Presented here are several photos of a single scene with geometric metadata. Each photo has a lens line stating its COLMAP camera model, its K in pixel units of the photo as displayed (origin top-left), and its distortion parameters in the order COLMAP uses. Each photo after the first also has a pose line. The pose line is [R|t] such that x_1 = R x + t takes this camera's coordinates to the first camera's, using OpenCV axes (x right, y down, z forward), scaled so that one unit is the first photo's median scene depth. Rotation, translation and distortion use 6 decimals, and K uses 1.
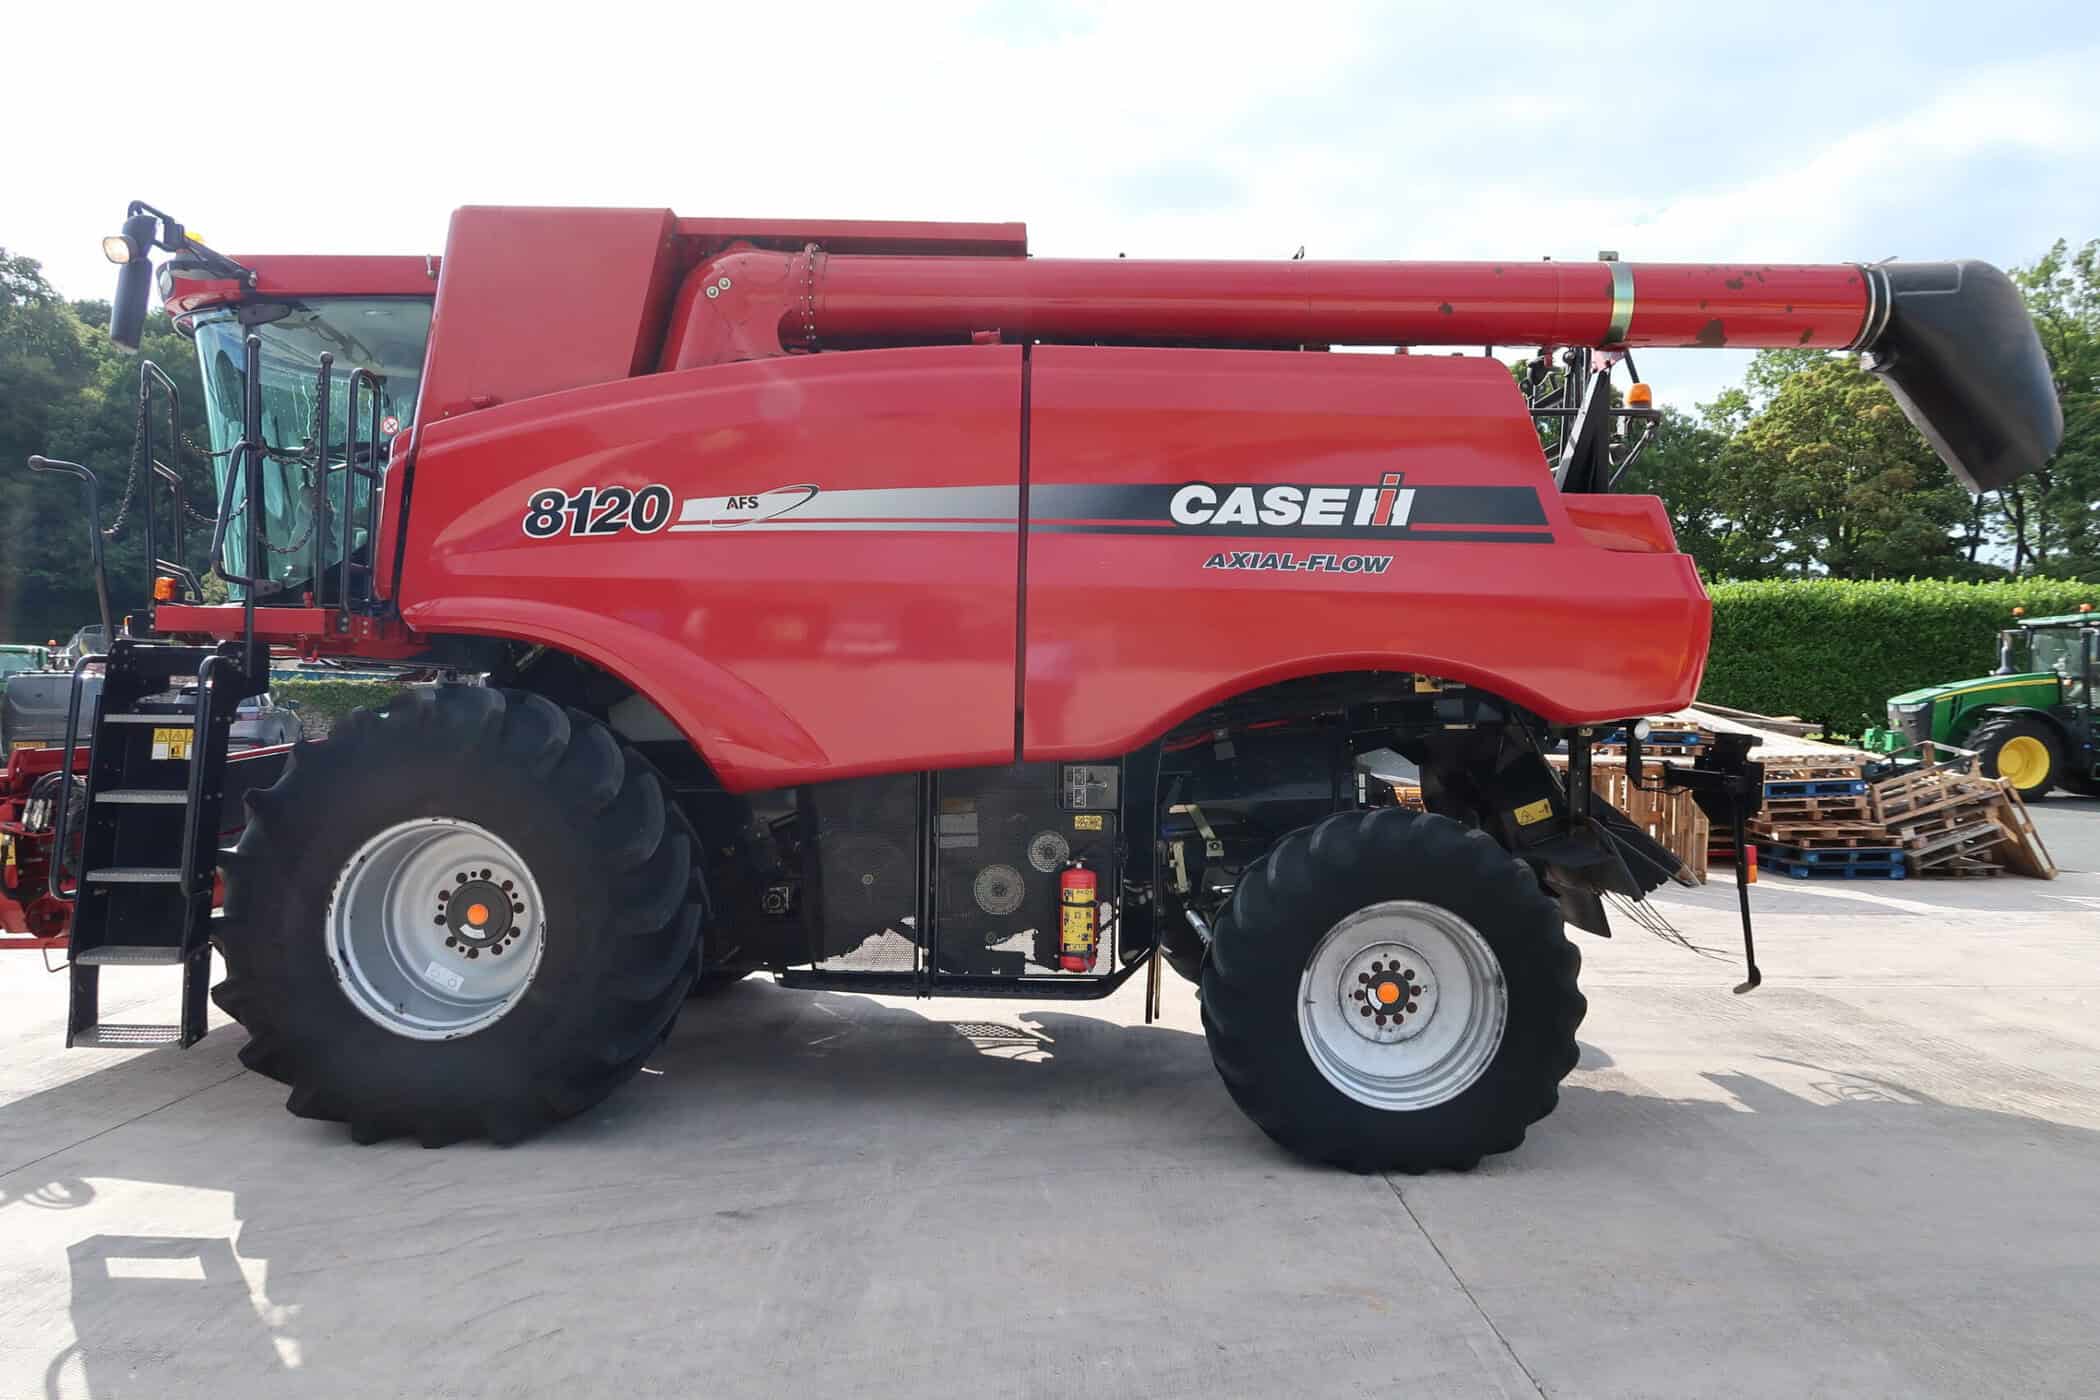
lens RADIAL K [[1432.0, 0, 1045.4], [0, 1432.0, 705.1], [0, 0, 1]] dist [-0.031904, 0.003424]
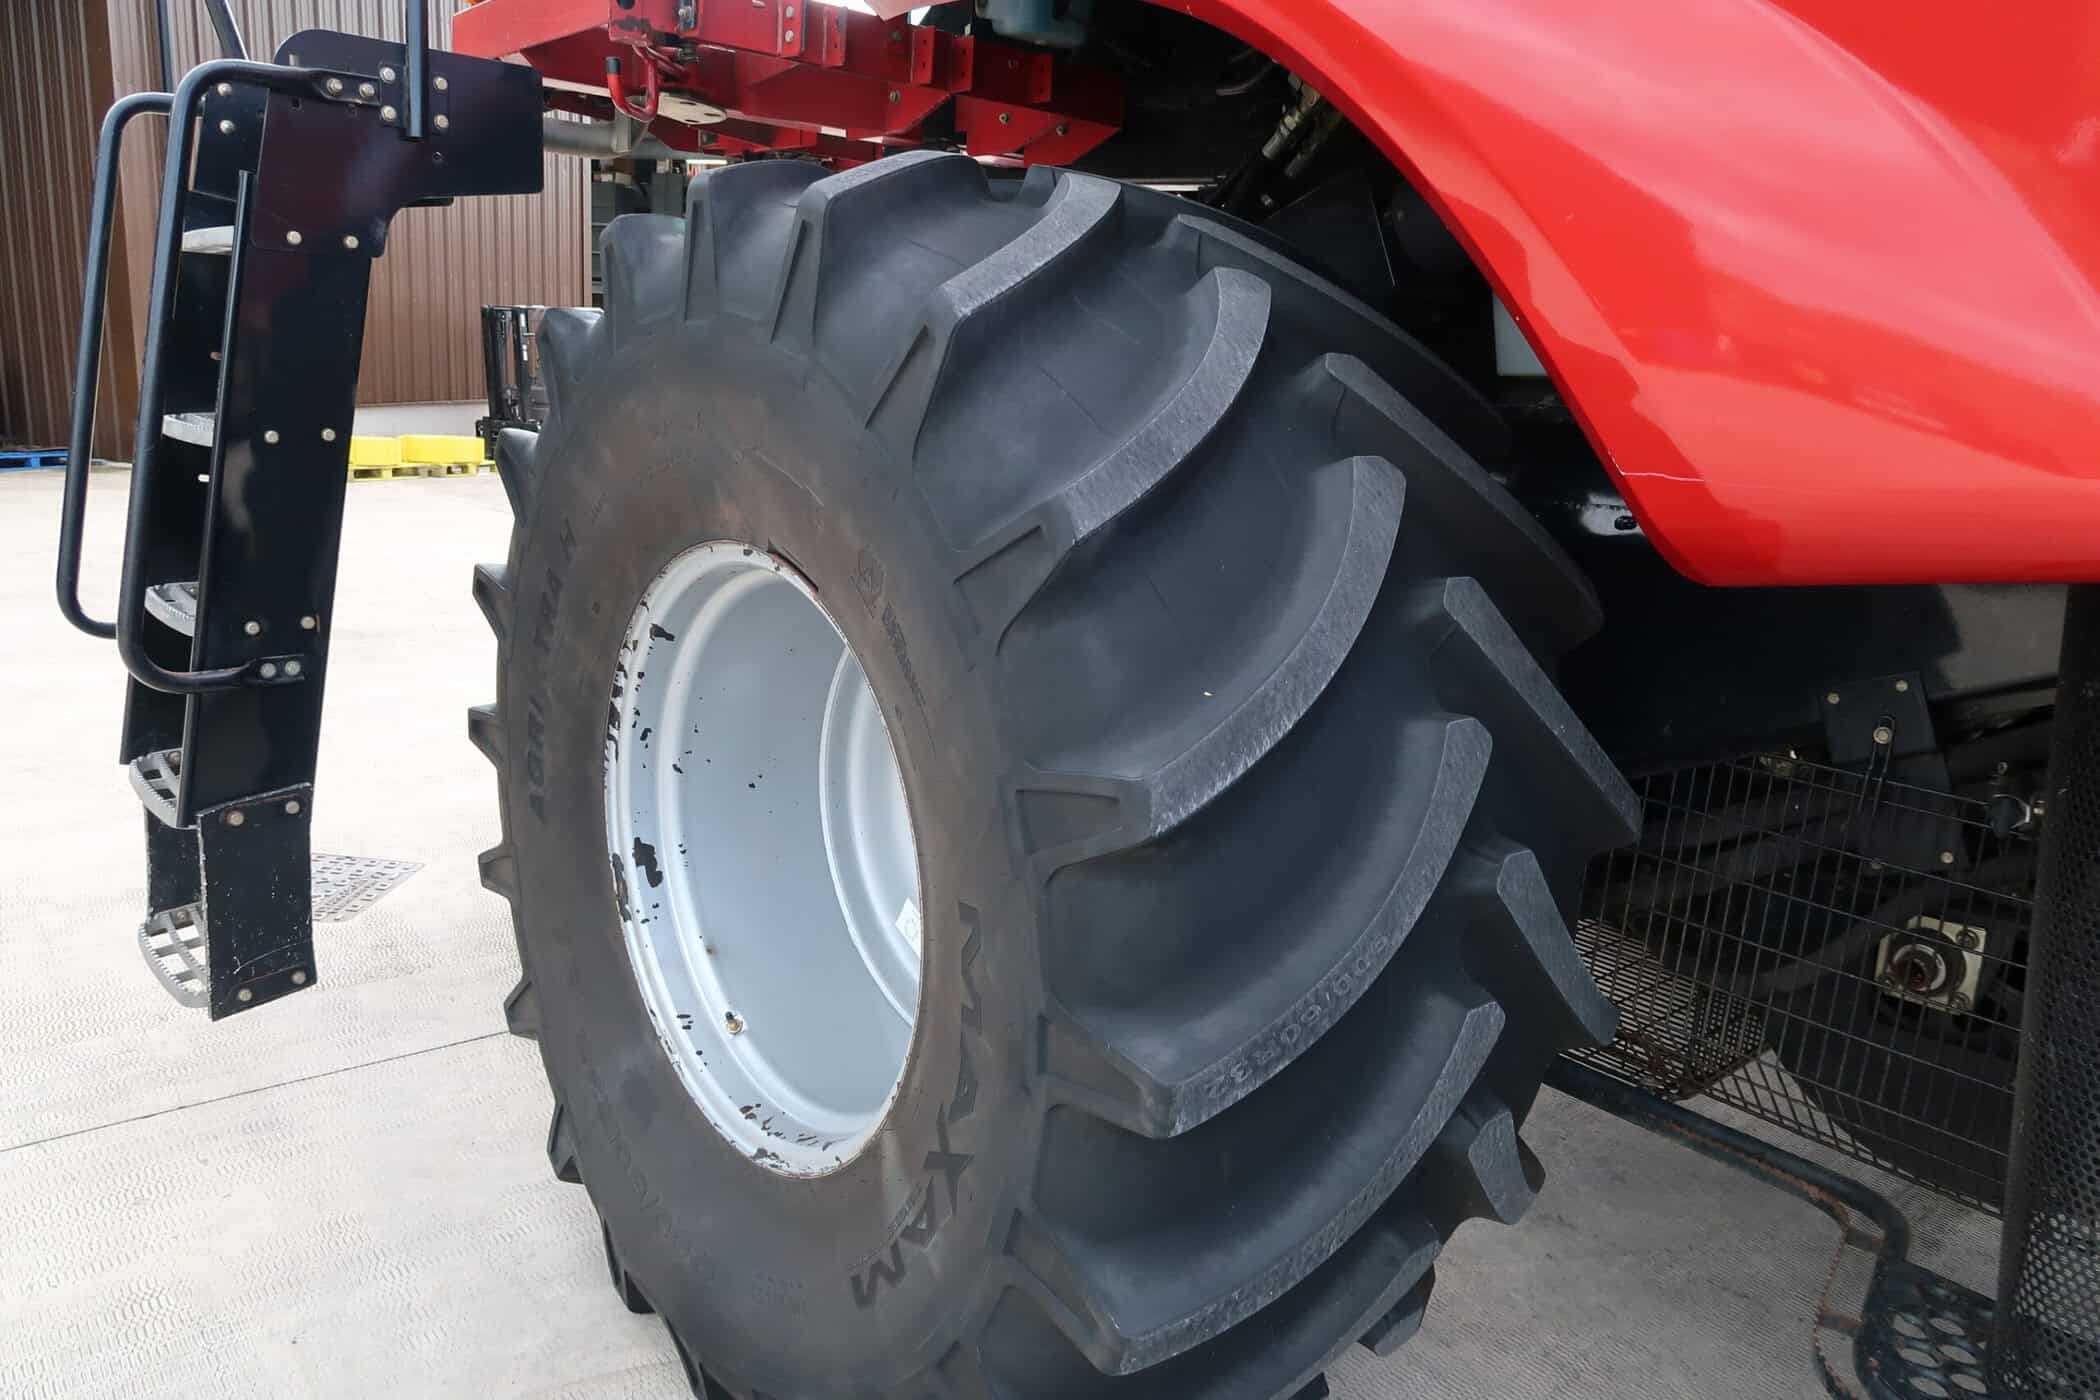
lens RADIAL K [[1432.0, 0, 1045.4], [0, 1432.0, 705.1], [0, 0, 1]] dist [-0.031904, 0.003424]
pose [[0.650293, 0.189781, -0.735597, -0.127163], [-0.043253, 0.975972, 0.213560, 0.041366], [0.758451, -0.107059, 0.642876, 0.827076]]
